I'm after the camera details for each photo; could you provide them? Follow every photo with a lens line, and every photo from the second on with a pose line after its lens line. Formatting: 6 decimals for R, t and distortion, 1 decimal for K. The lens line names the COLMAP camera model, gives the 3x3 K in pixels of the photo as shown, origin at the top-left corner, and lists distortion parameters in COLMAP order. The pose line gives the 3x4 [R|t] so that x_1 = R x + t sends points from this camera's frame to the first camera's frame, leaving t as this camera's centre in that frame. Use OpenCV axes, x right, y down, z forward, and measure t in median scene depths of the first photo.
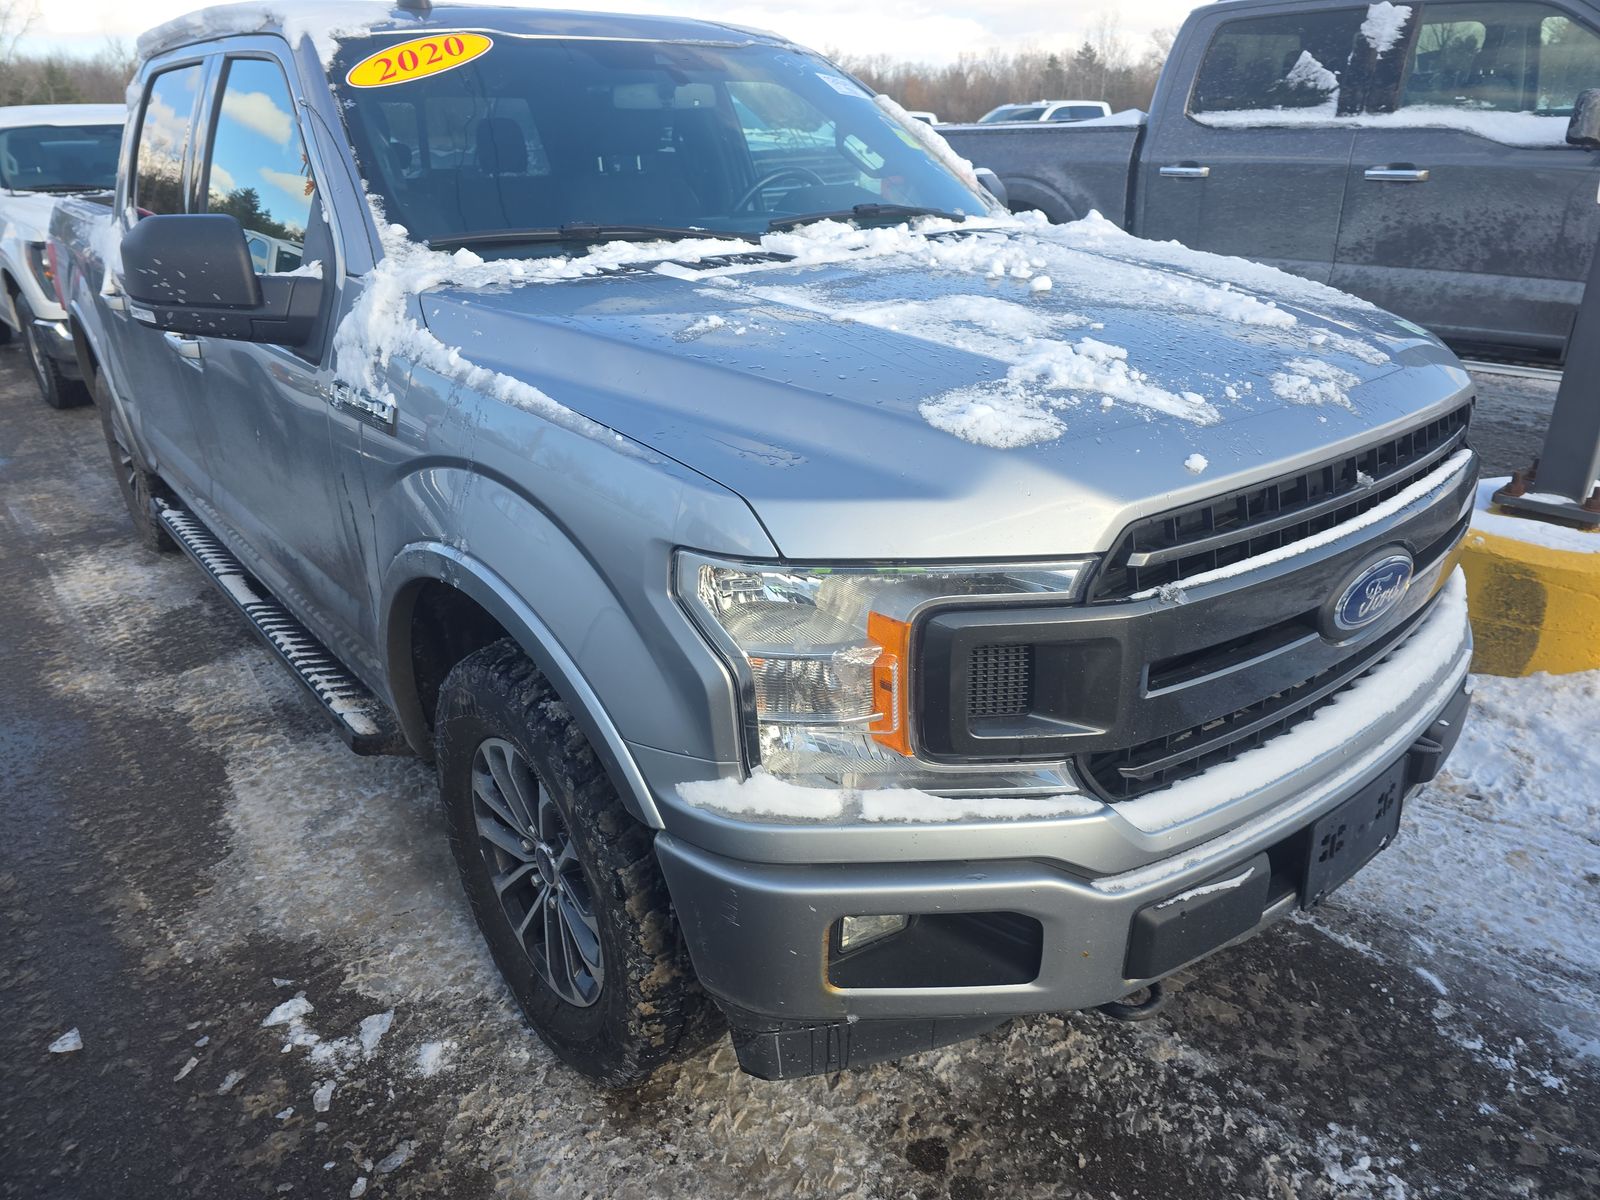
lens RADIAL K [[1078.4, 0, 808.8], [0, 1078.4, 602.3], [0, 0, 1]] dist [0.053197, -0.040722]
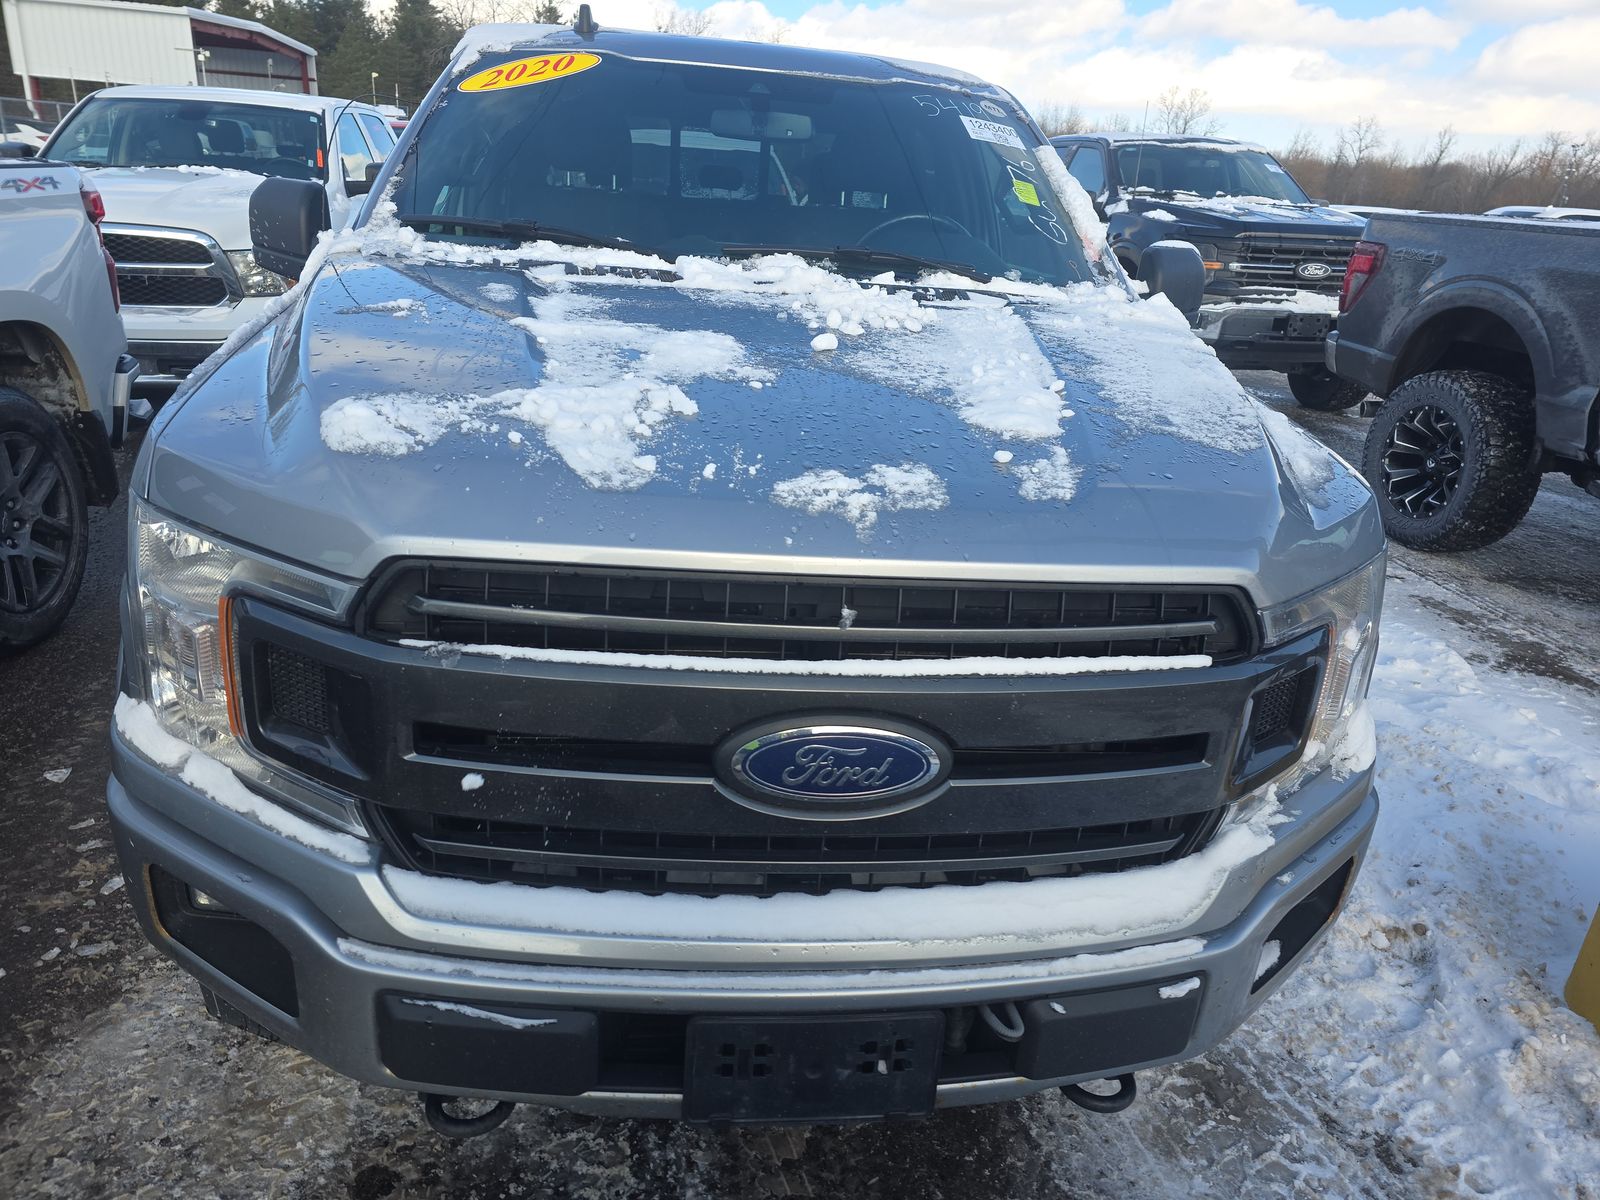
lens RADIAL K [[1078.4, 0, 805.1], [0, 1078.4, 599.3], [0, 0, 1]] dist [0.053197, -0.040722]
pose [[0.831658, 0.274715, -0.482573, 0.703971], [-0.299415, 0.953743, 0.026932, -0.113982], [0.467649, 0.122091, 0.875442, 0.257909]]
